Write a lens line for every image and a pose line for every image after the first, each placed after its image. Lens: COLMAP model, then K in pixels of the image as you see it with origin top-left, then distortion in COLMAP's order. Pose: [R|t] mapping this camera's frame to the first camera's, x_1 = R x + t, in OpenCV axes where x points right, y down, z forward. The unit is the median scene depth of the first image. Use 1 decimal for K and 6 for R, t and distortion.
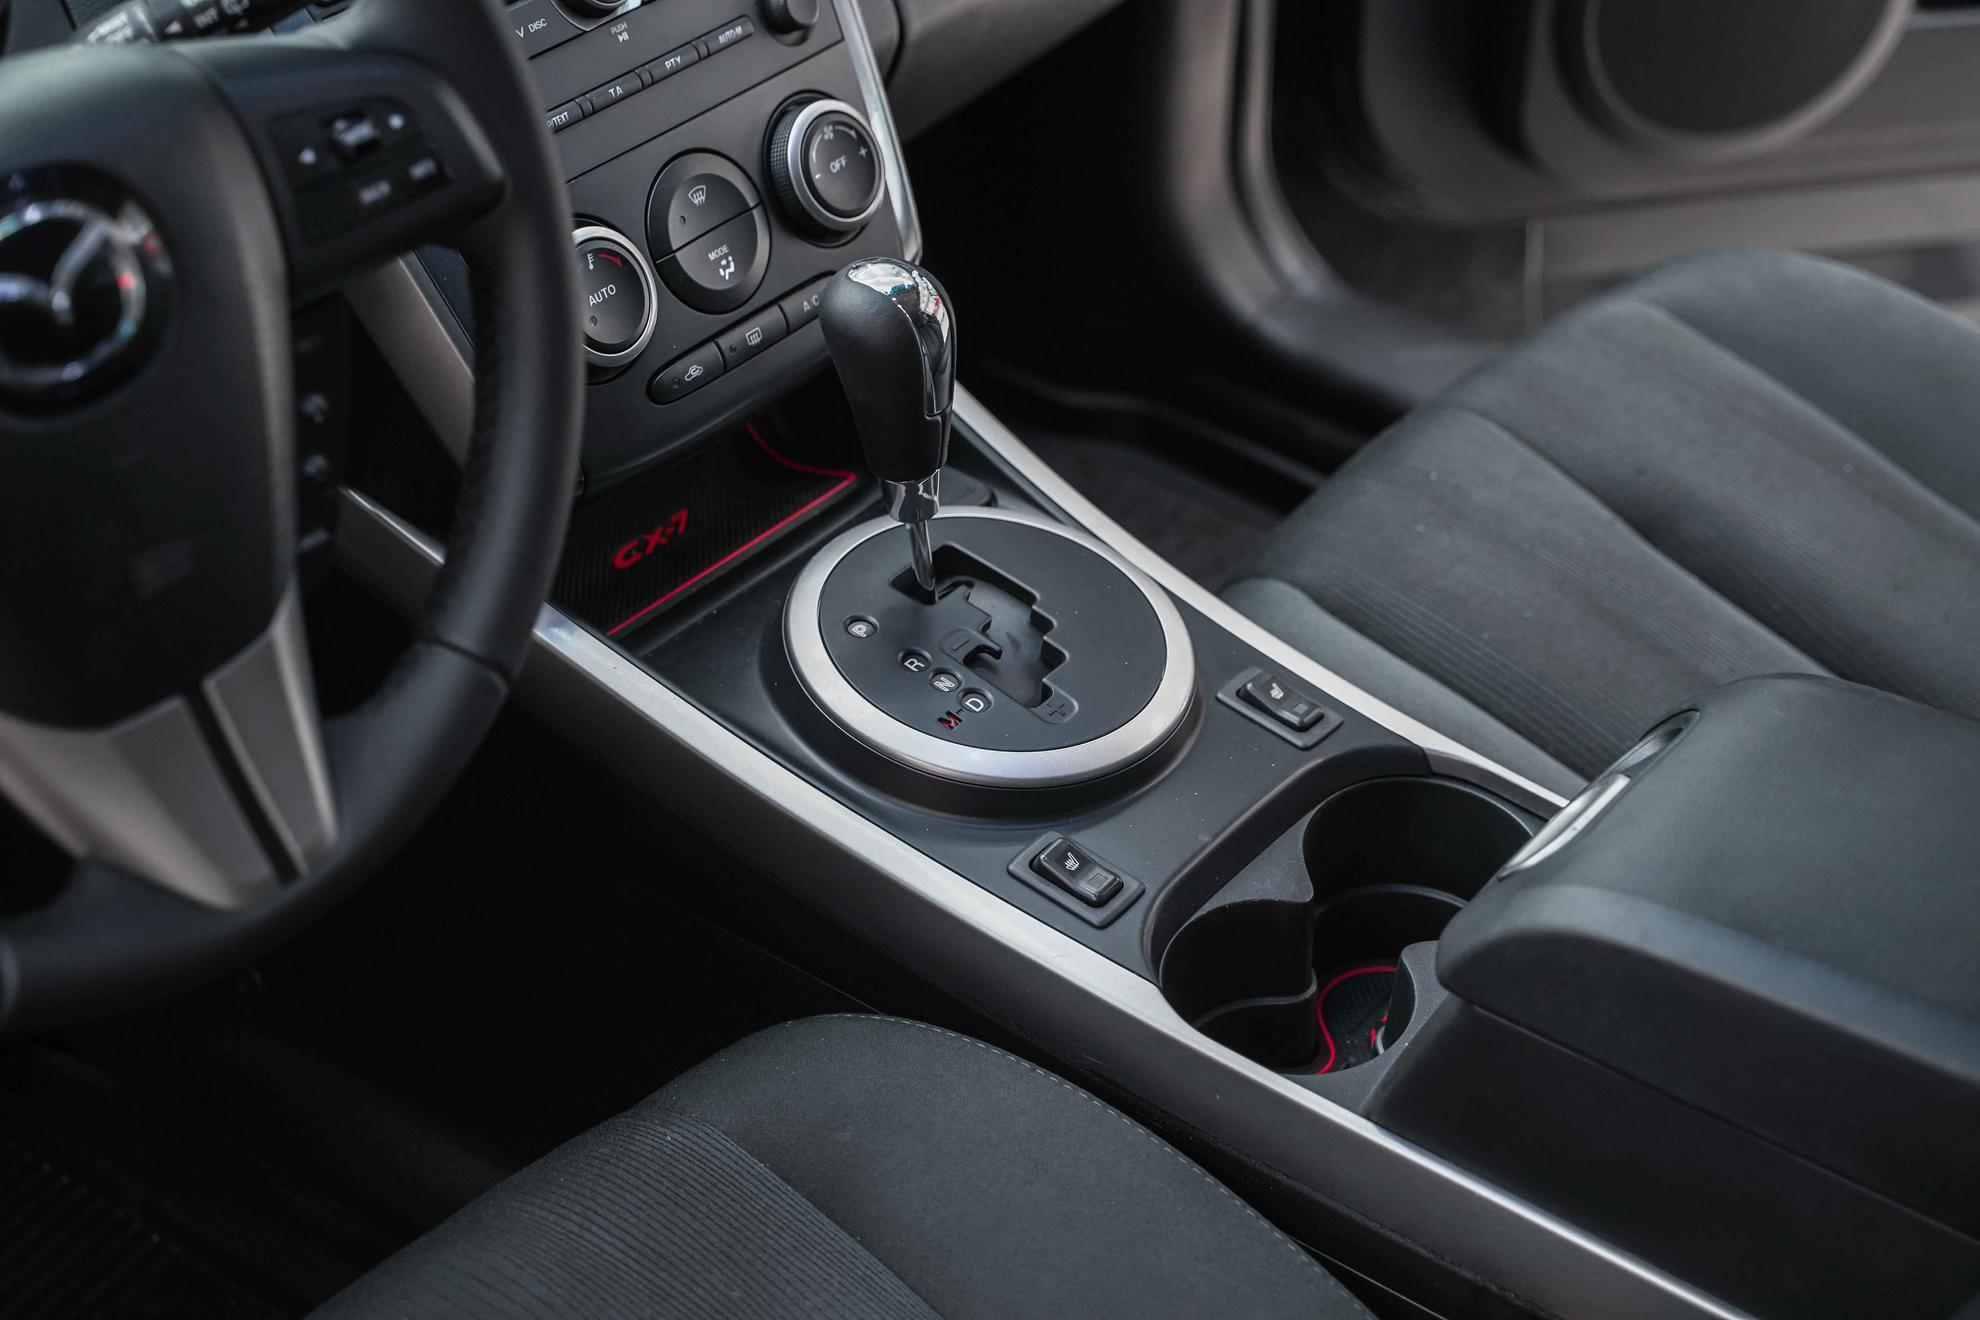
lens RADIAL K [[3187.3, 0, 990.0], [0, 3187.3, 660.0], [0, 0, 1]] dist [0.026309, 0.007382]
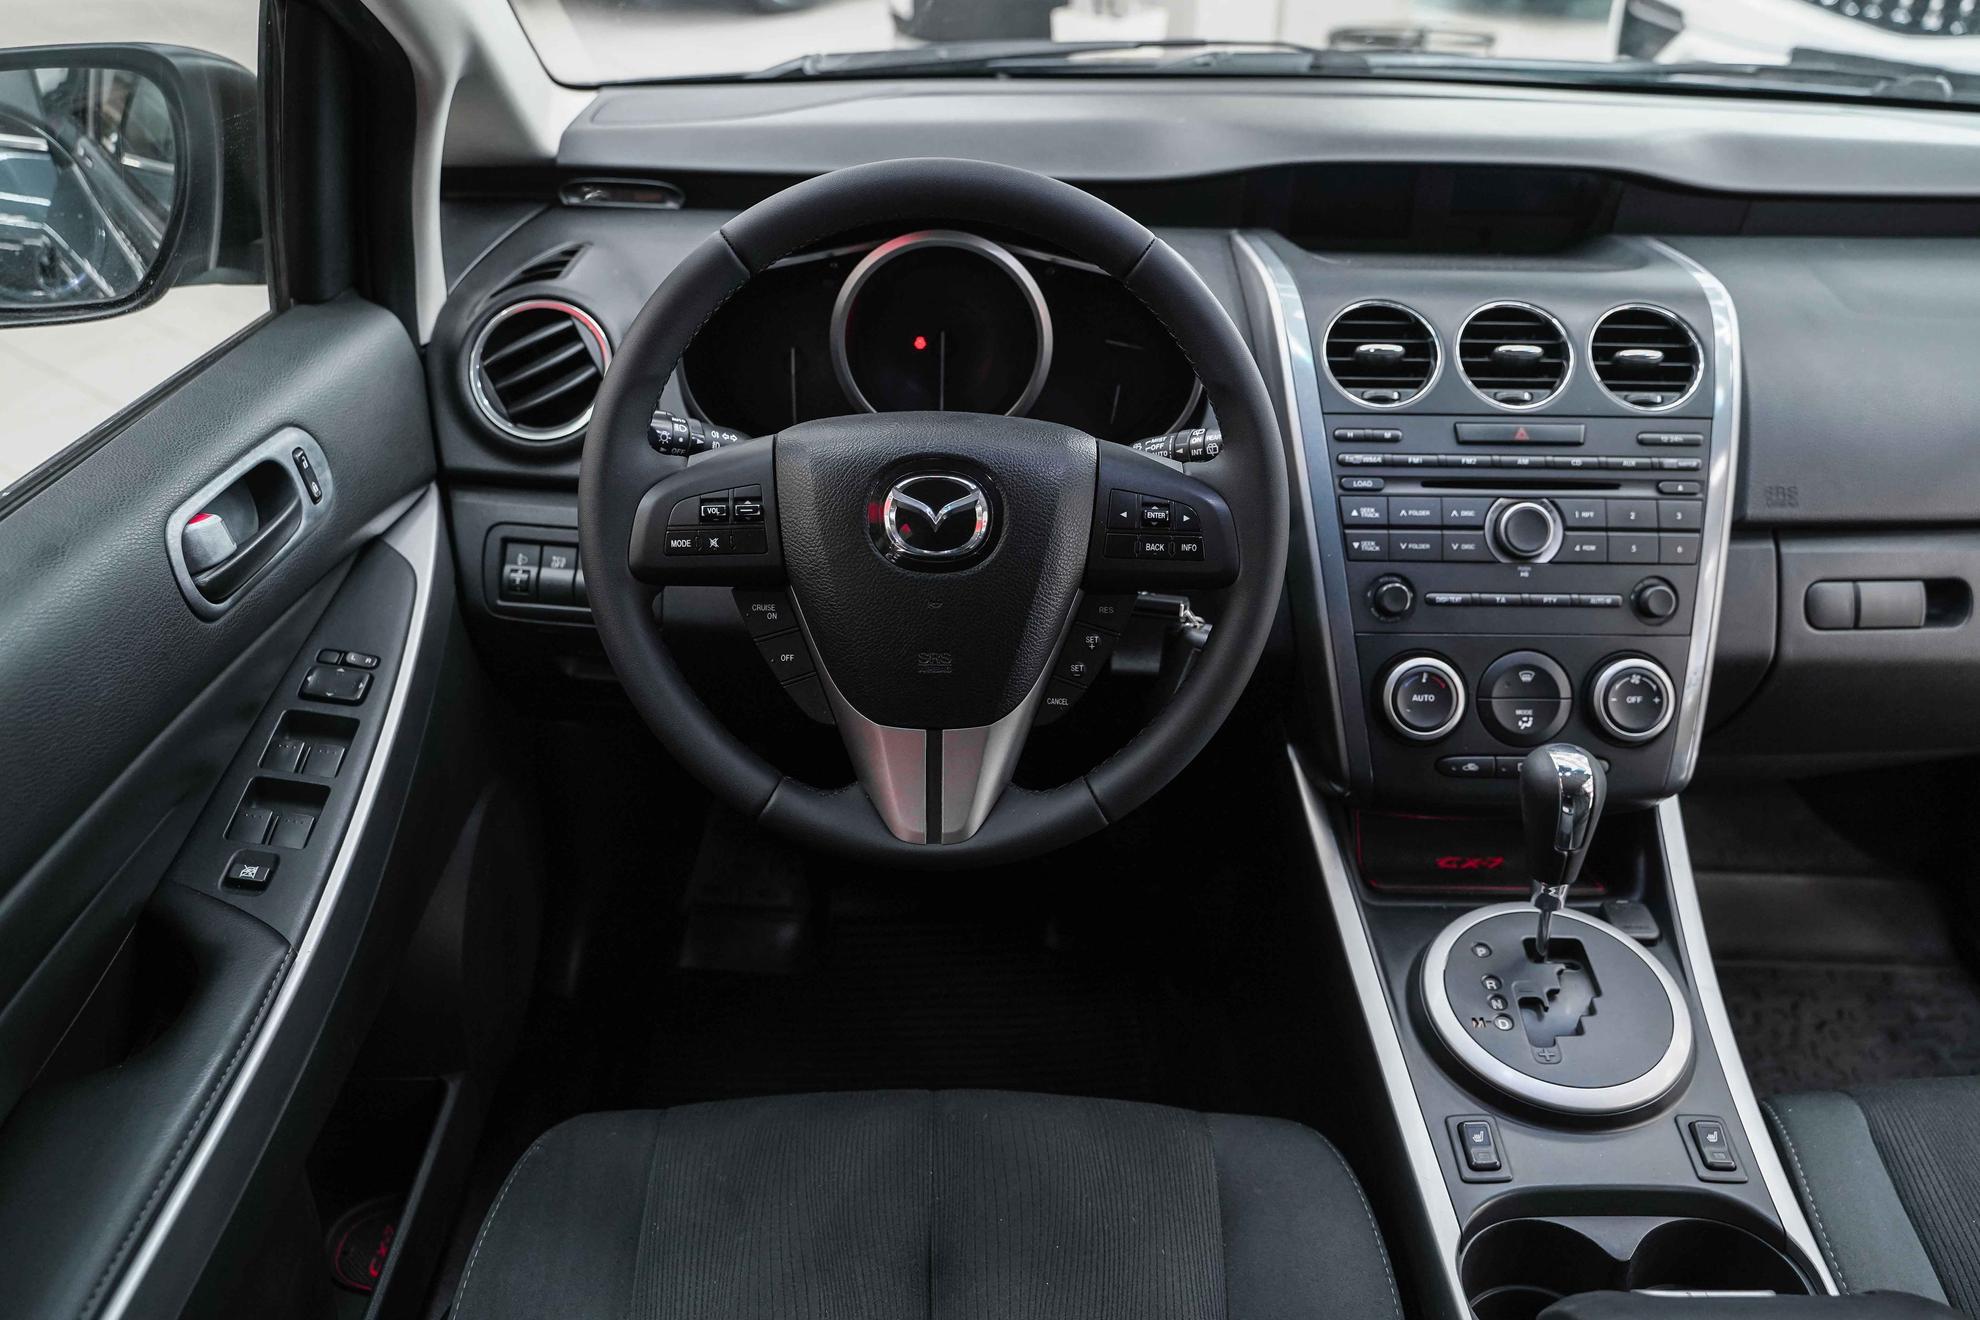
lens RADIAL K [[1690.7, 0, 990.0], [0, 1690.7, 660.0], [0, 0, 1]] dist [-0.016001, 0.003511]
pose [[0.623661, 0.382869, -0.681511, 0.337036], [-0.466095, 0.882041, 0.068995, -0.084274], [0.627537, 0.274619, 0.728548, 0.179887]]
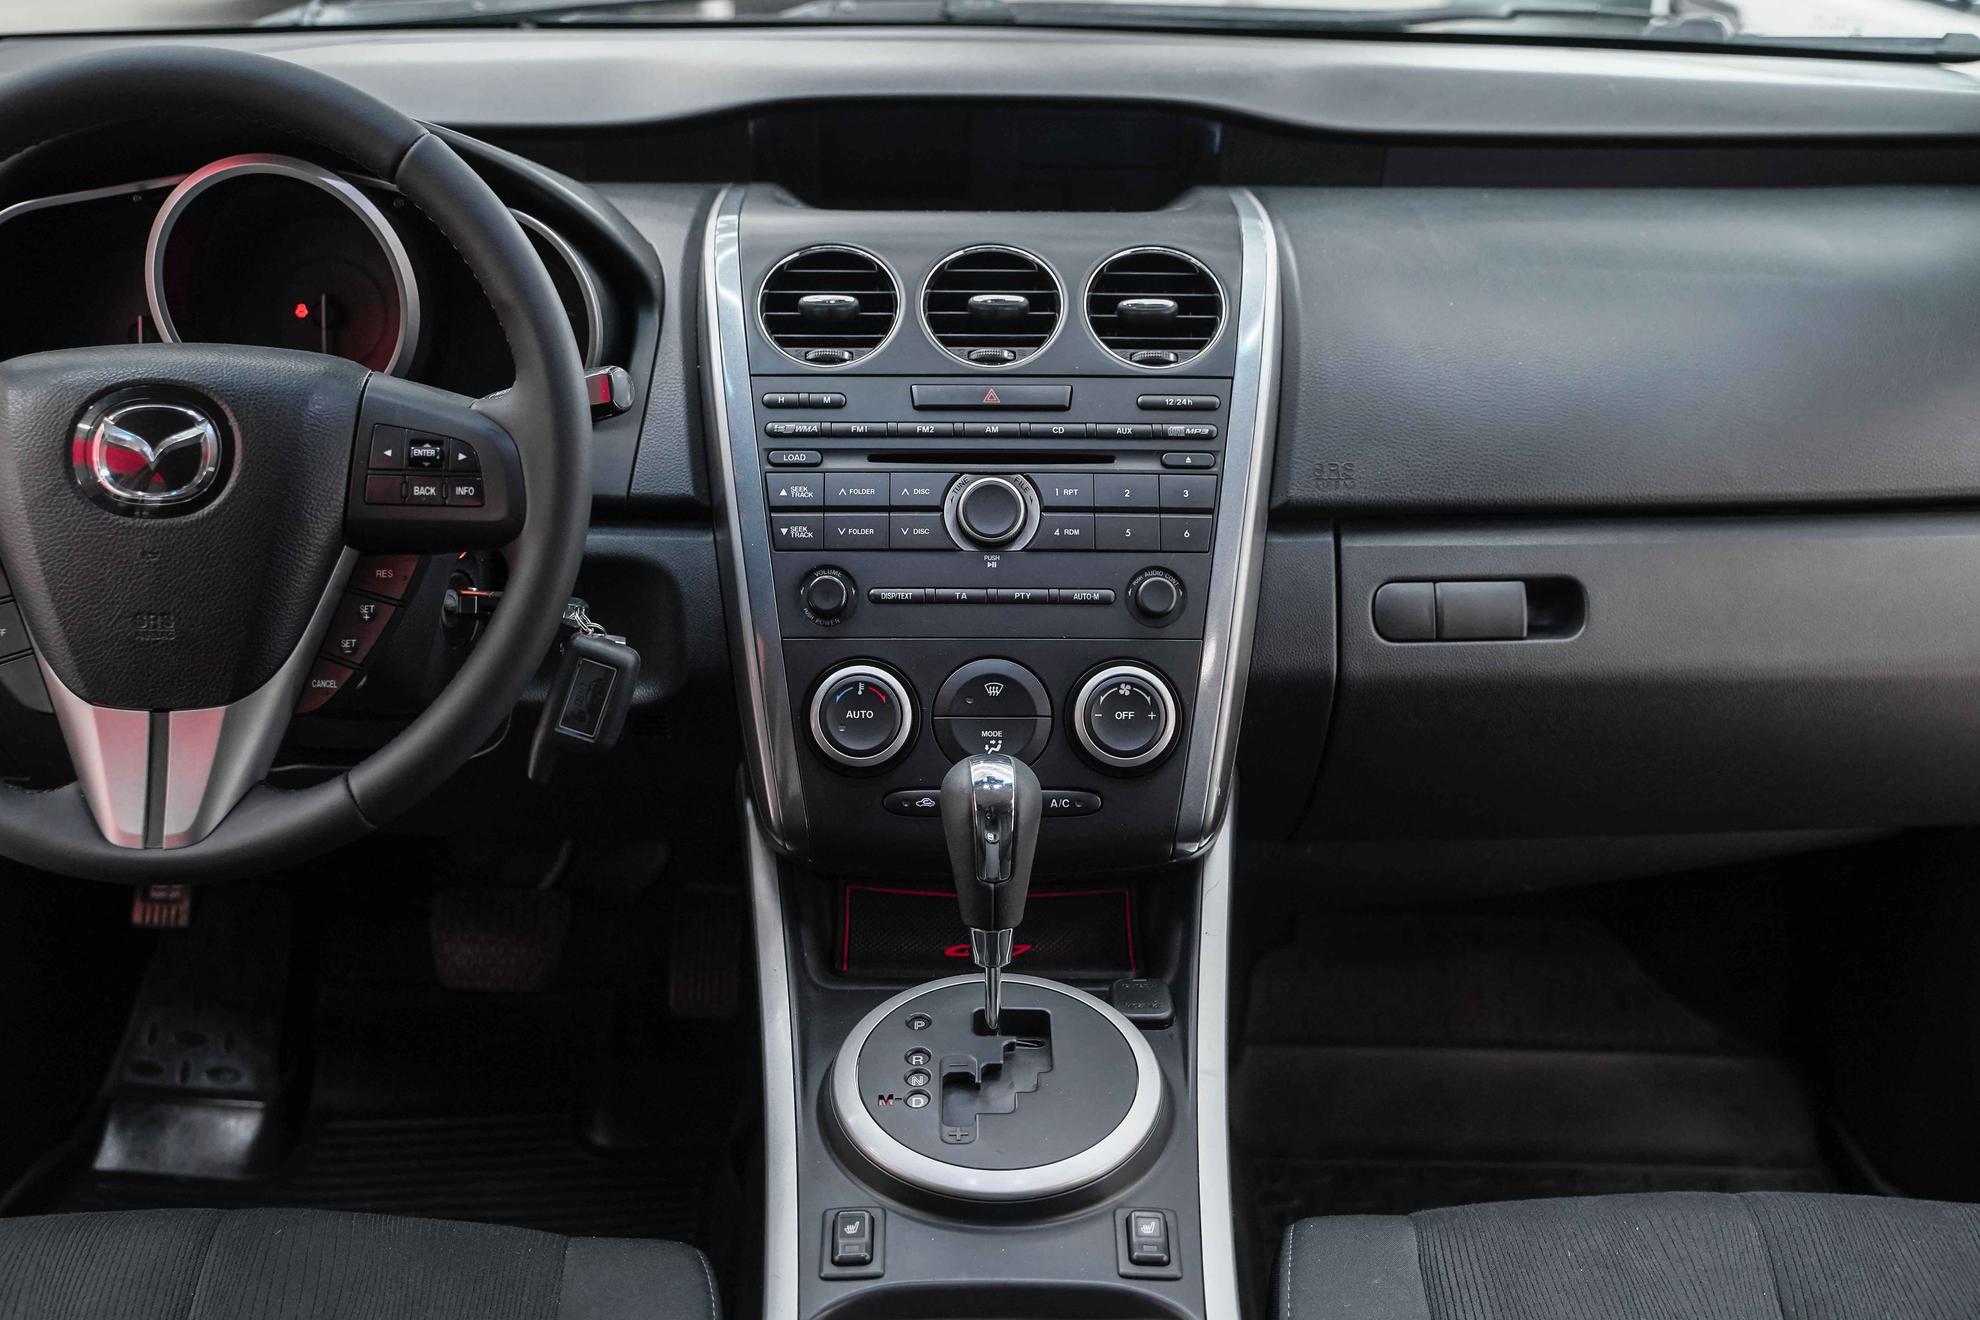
lens RADIAL K [[2464.1, 0, 990.0], [0, 2464.1, 660.0], [0, 0, 1]] dist [-0.001641, -0.026977]
pose [[0.624929, 0.285539, -0.726589, 0.668897], [-0.458841, 0.887330, -0.045935, -0.109351], [0.631608, 0.362095, 0.685535, 0.285287]]
